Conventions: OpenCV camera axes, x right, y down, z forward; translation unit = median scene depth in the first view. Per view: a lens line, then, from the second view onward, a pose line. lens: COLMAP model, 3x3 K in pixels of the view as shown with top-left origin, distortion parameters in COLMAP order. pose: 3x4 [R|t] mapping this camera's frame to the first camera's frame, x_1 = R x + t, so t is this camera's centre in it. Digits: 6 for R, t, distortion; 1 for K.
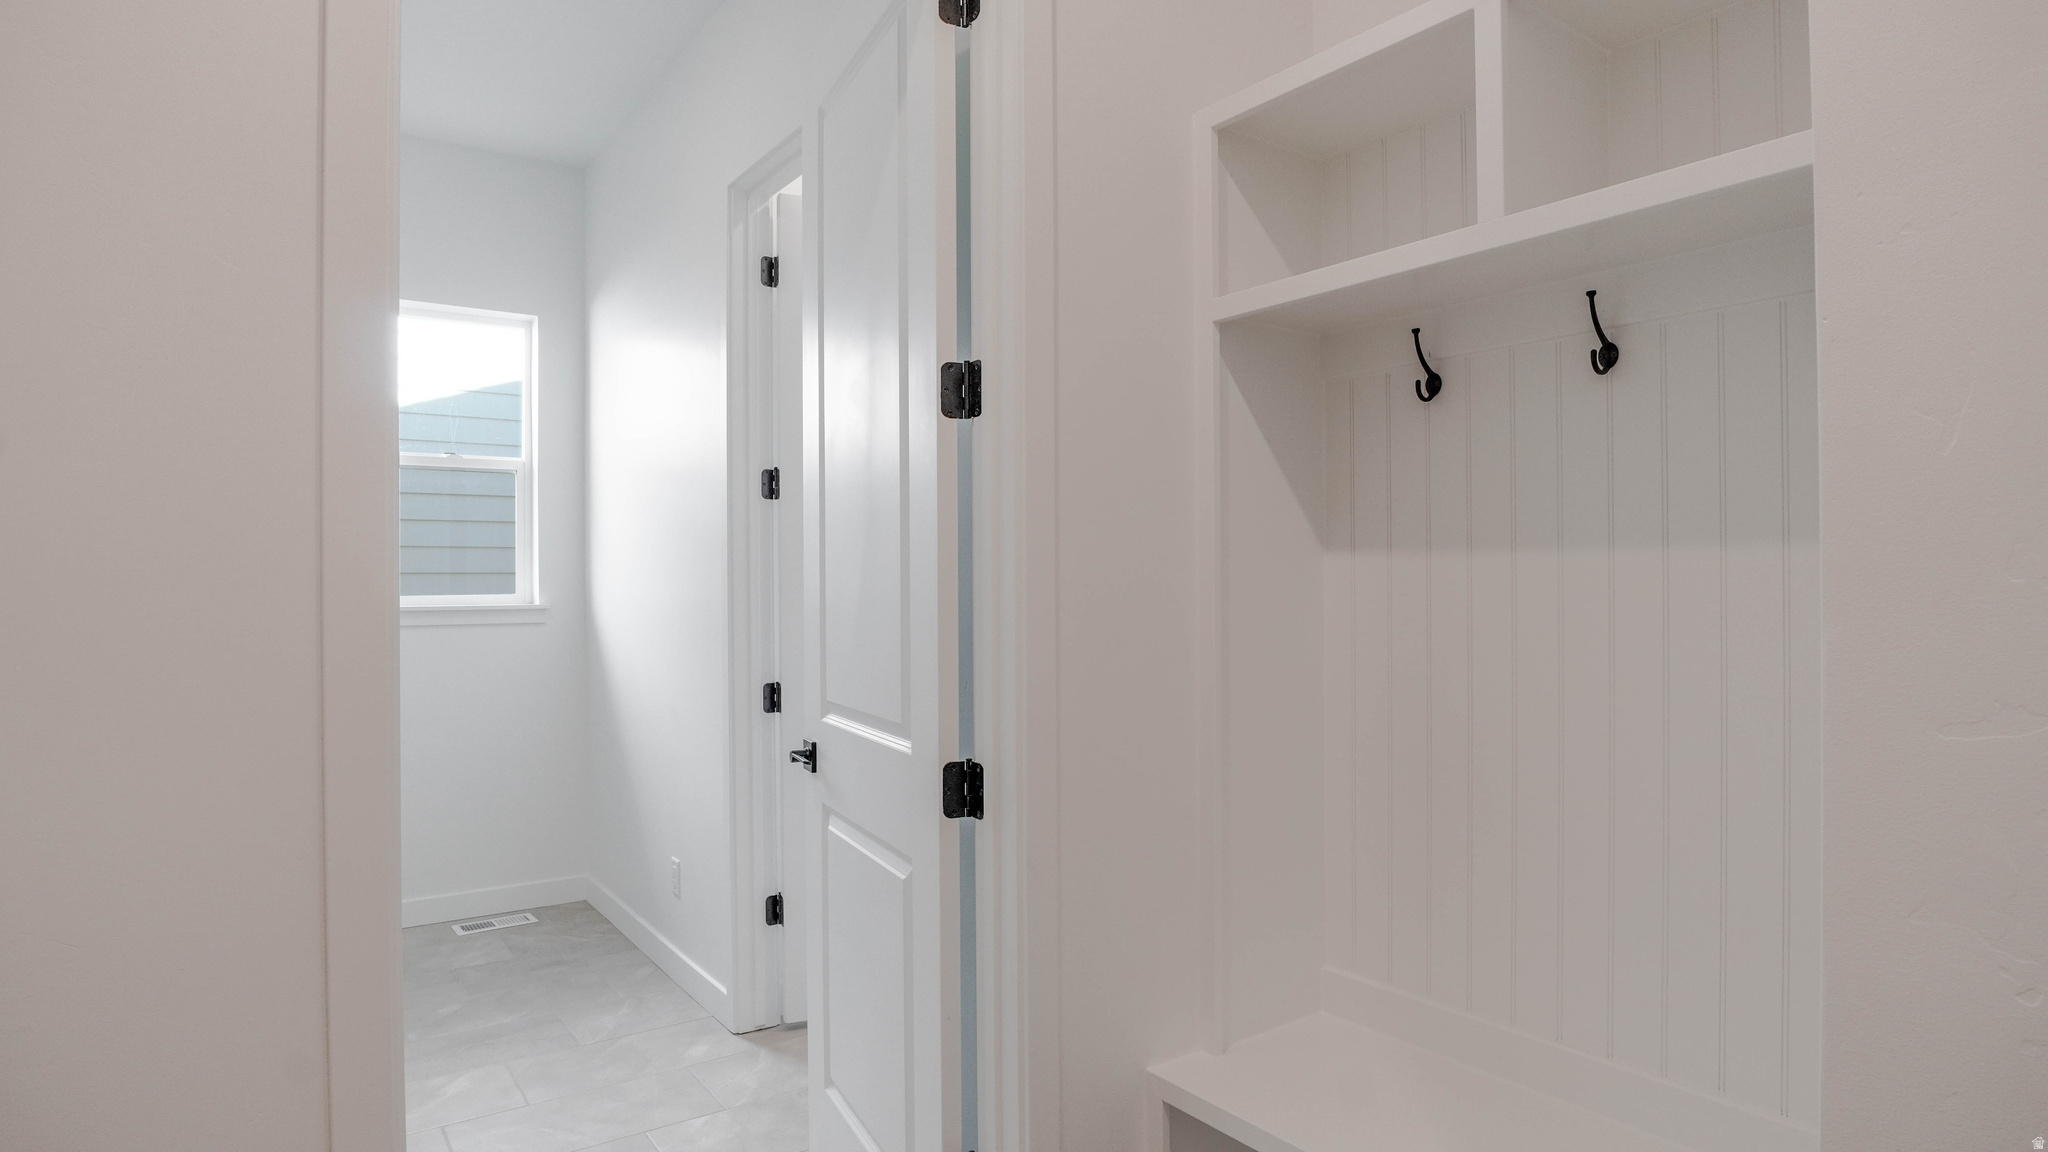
lens RADIAL K [[1120.0, 0, 1022.8], [0, 1120.0, 583.7], [0, 0, 1]] dist [-0.040834, 0.012783]
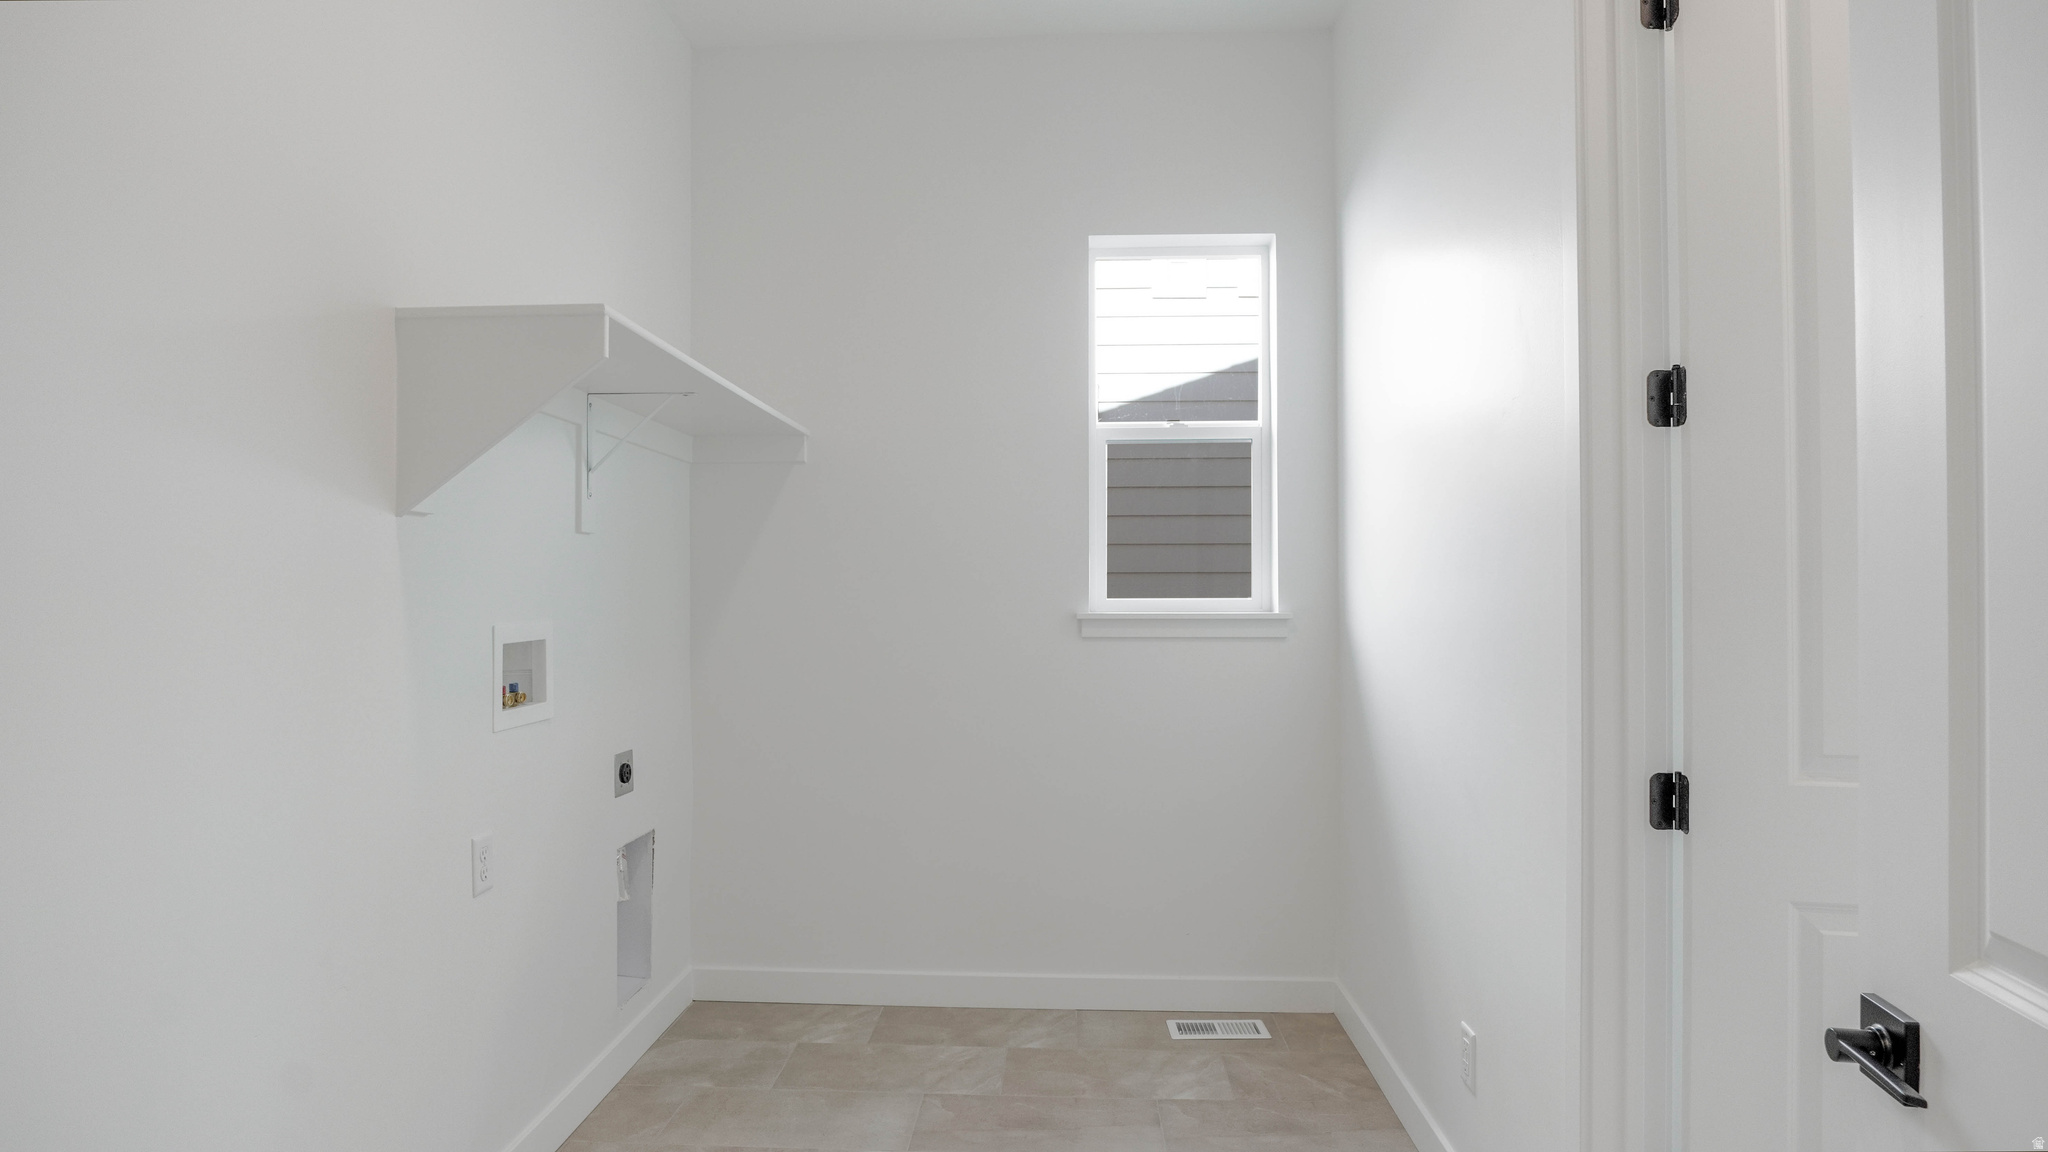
lens RADIAL K [[1120.0, 0, 1022.8], [0, 1120.0, 583.7], [0, 0, 1]] dist [-0.040834, 0.012783]
pose [[0.790125, 0.001243, -0.612945, -0.111819], [-0.002649, 0.999996, -0.001388, 0.000089], [0.612940, 0.002720, 0.790125, 0.307777]]
